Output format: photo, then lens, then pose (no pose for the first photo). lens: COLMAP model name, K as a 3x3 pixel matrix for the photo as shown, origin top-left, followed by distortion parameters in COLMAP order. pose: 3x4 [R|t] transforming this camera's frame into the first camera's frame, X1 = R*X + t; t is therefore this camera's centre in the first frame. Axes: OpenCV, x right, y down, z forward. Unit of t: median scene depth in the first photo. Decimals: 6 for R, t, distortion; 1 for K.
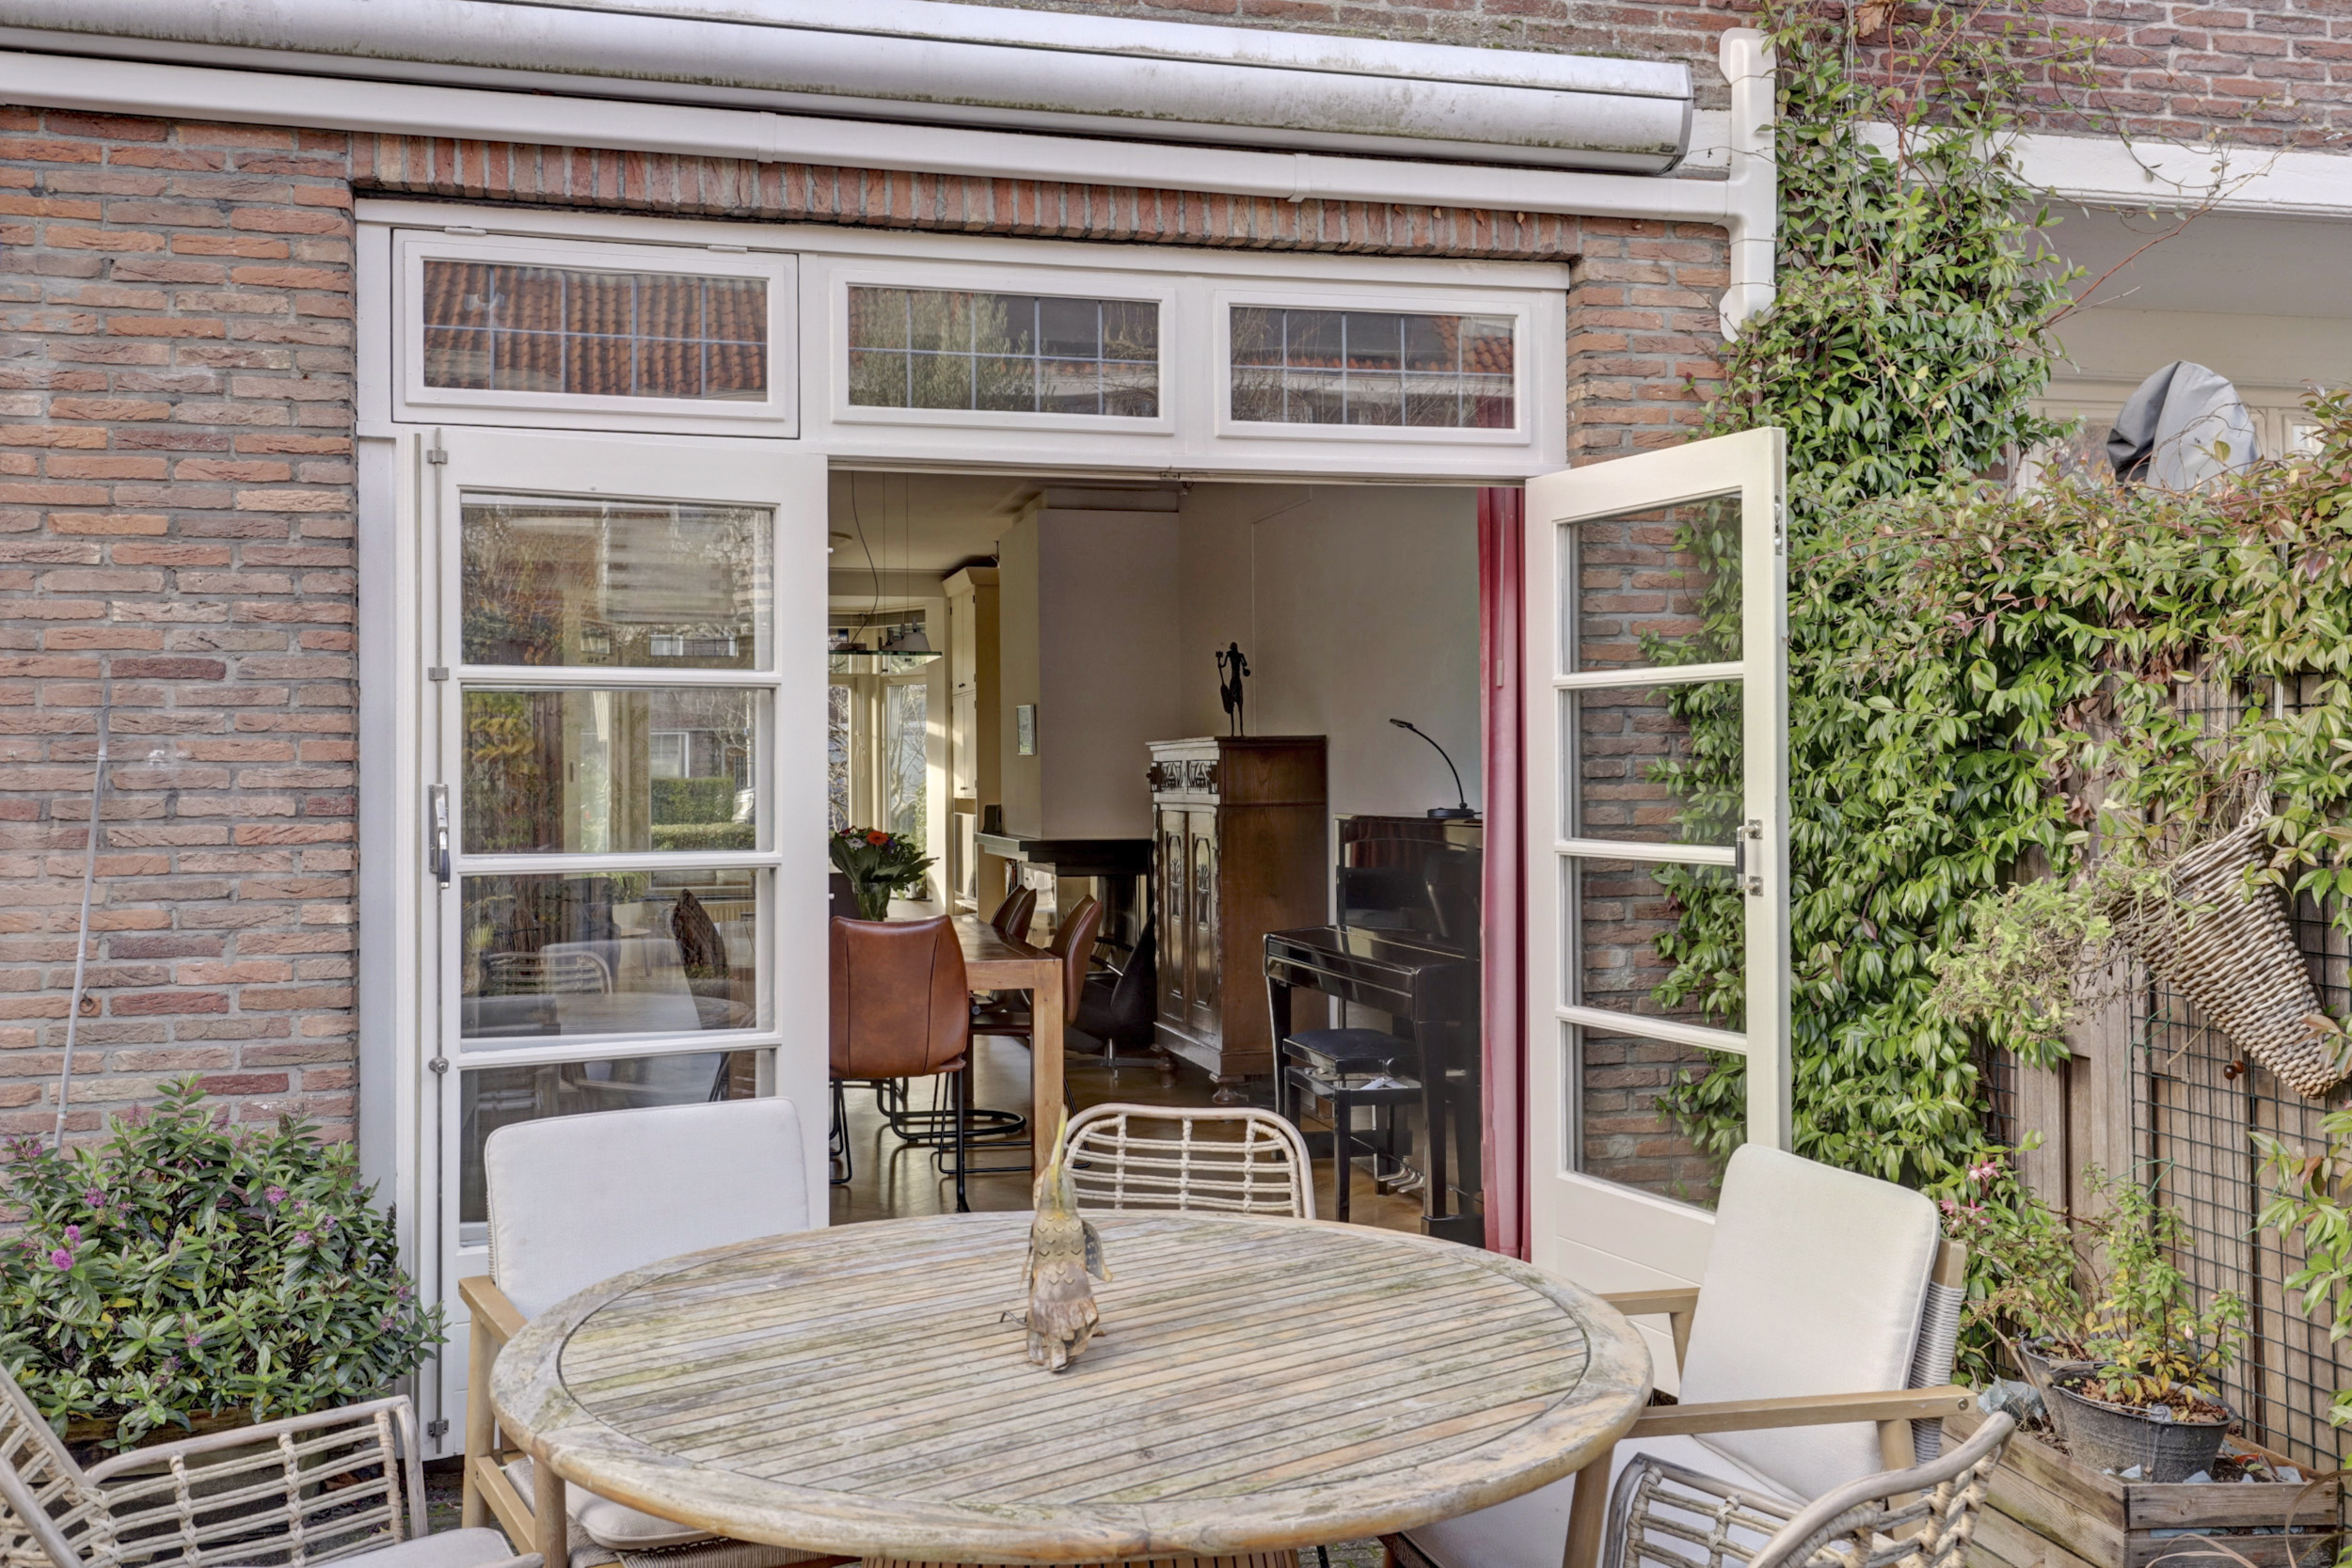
lens RADIAL K [[2108.1, 0, 1195.3], [0, 2108.1, 753.8], [0, 0, 1]] dist [0.035648, -0.000843]
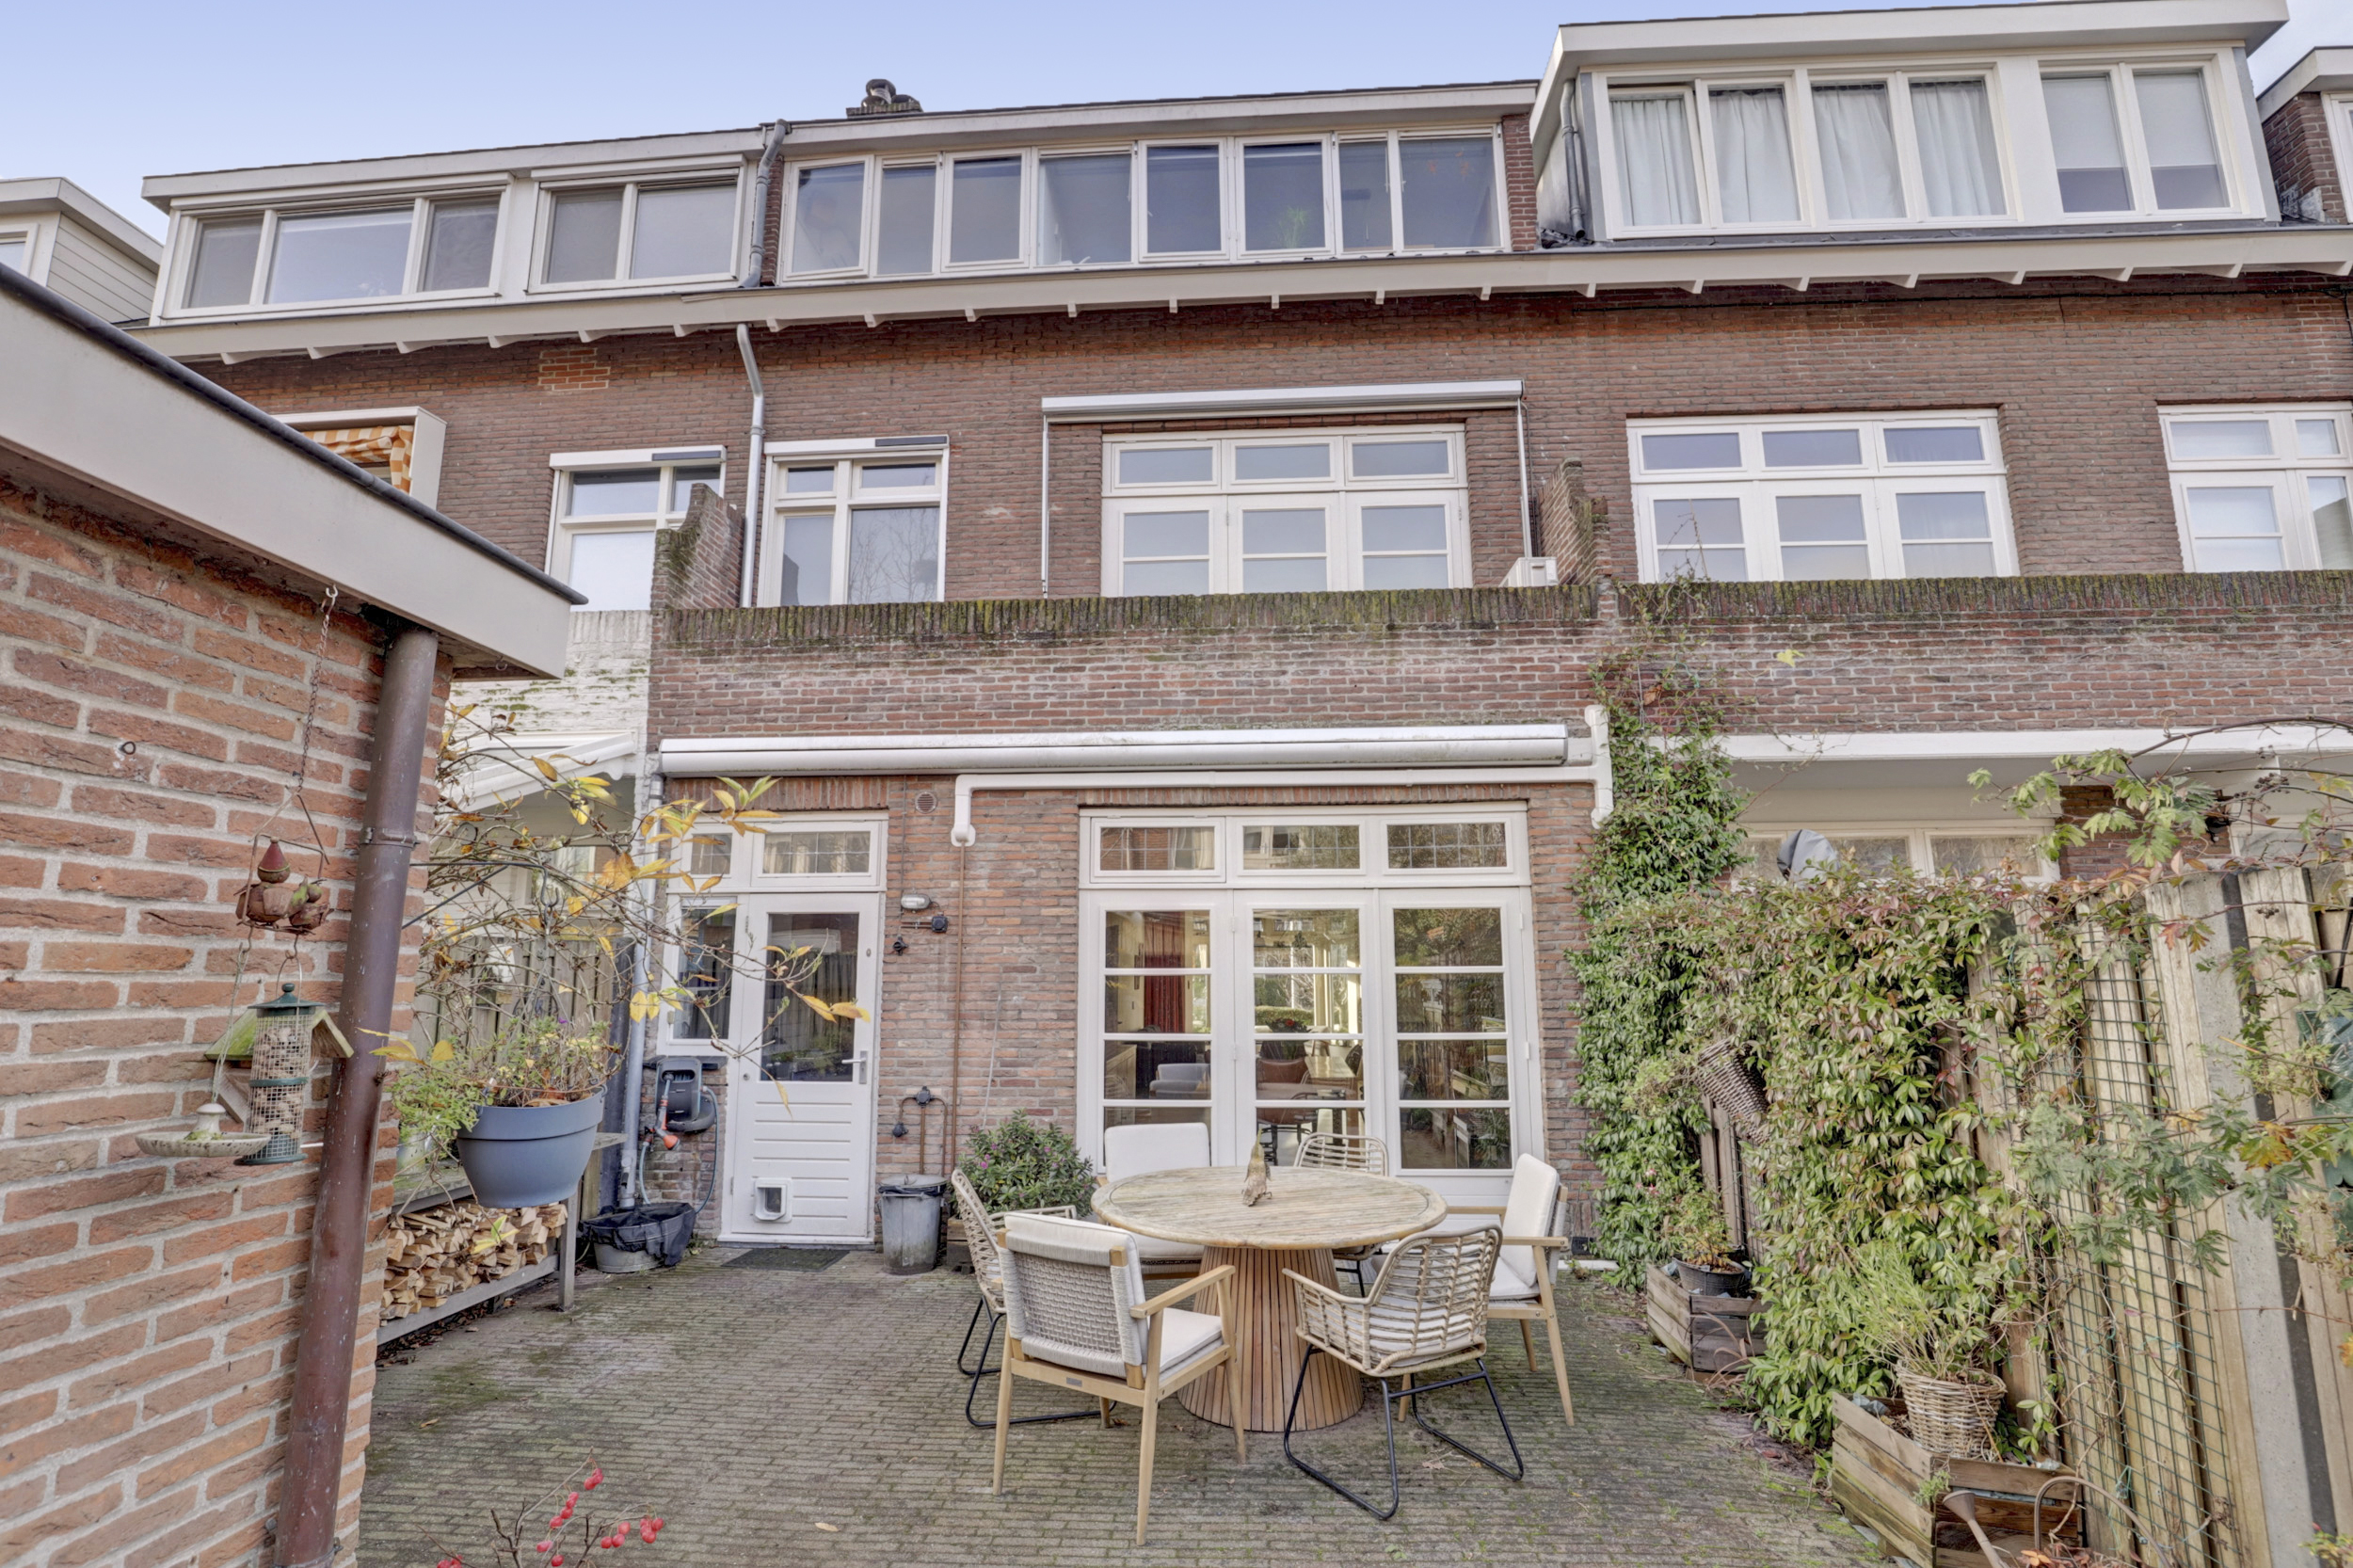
lens RADIAL K [[1101.6, 0, 1177.0], [0, 1101.6, 795.7], [0, 0, 1]] dist [-0.038111, 0.007753]
pose [[0.948297, -0.047236, -0.313850, 0.198493], [-0.000873, 0.988471, -0.151408, -0.040863], [0.317384, 0.143854, 0.937323, -0.367754]]
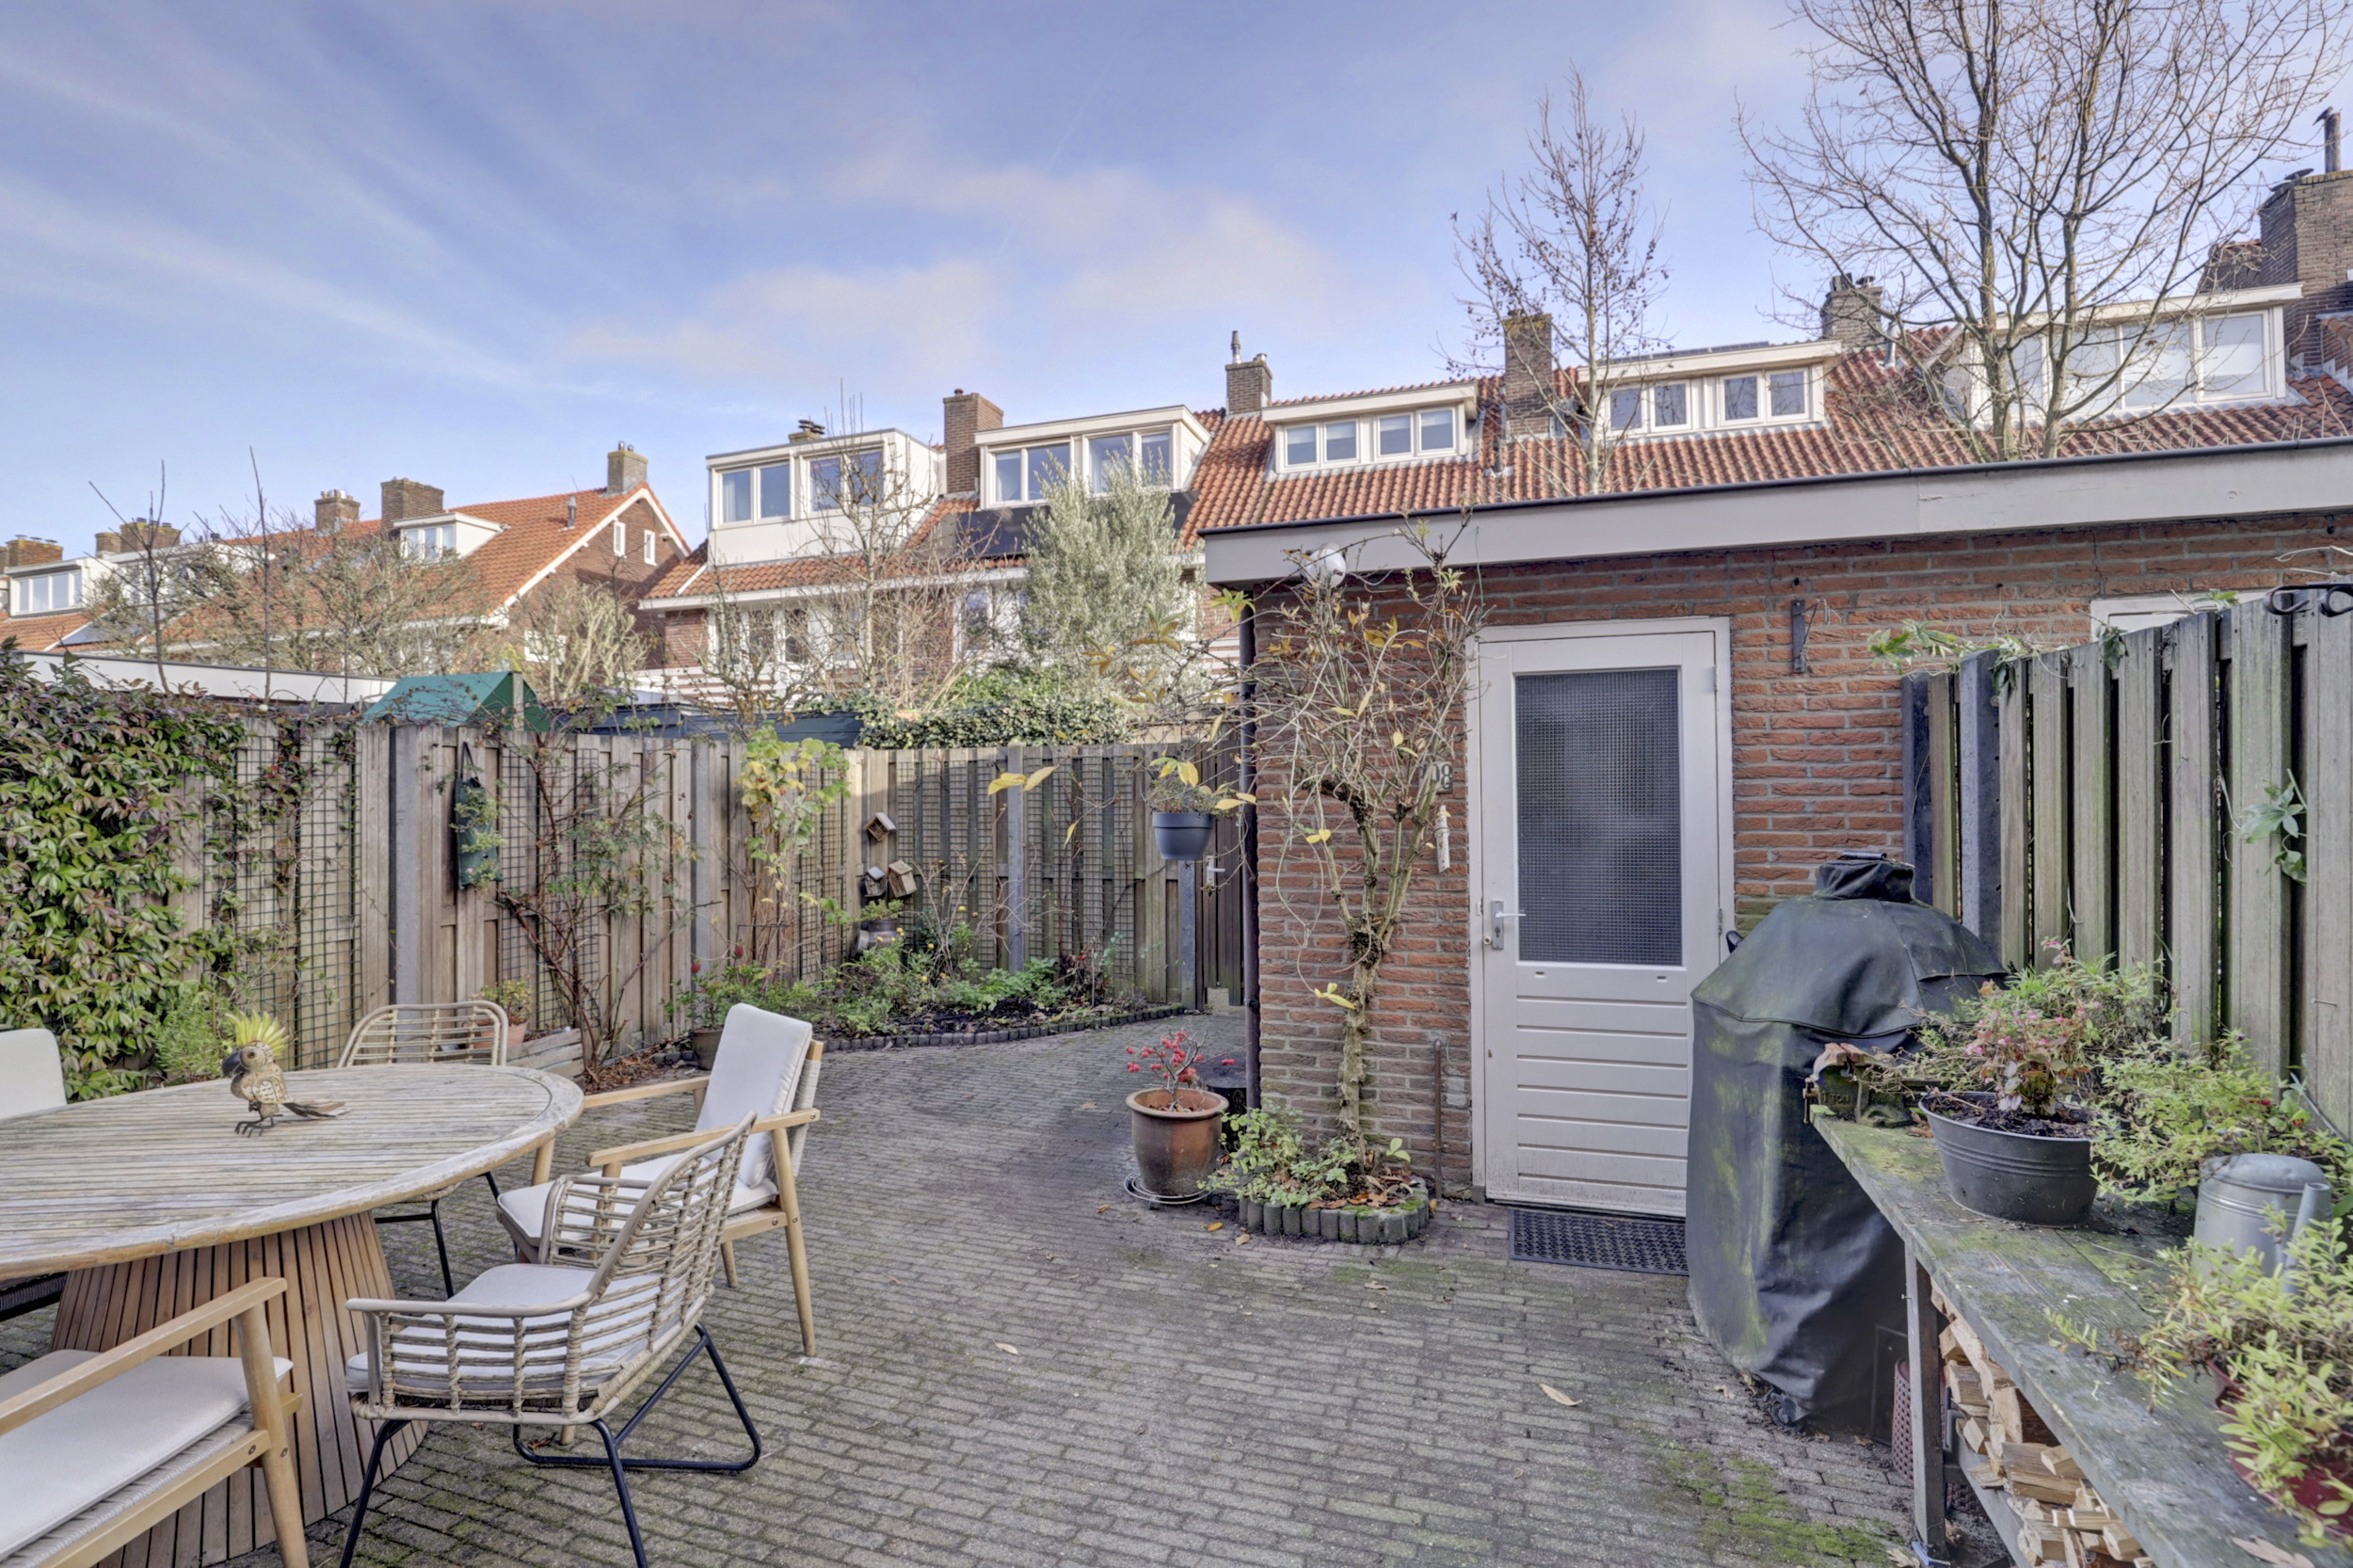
lens RADIAL K [[1101.6, 0, 1163.2], [0, 1101.6, 783.4], [0, 0, 1]] dist [-0.038111, 0.007753]
pose [[-0.836301, 0.011432, 0.548151, -0.651146], [0.002637, 0.999855, -0.016829, 0.001895], [-0.548264, -0.012629, -0.836210, 0.724193]]
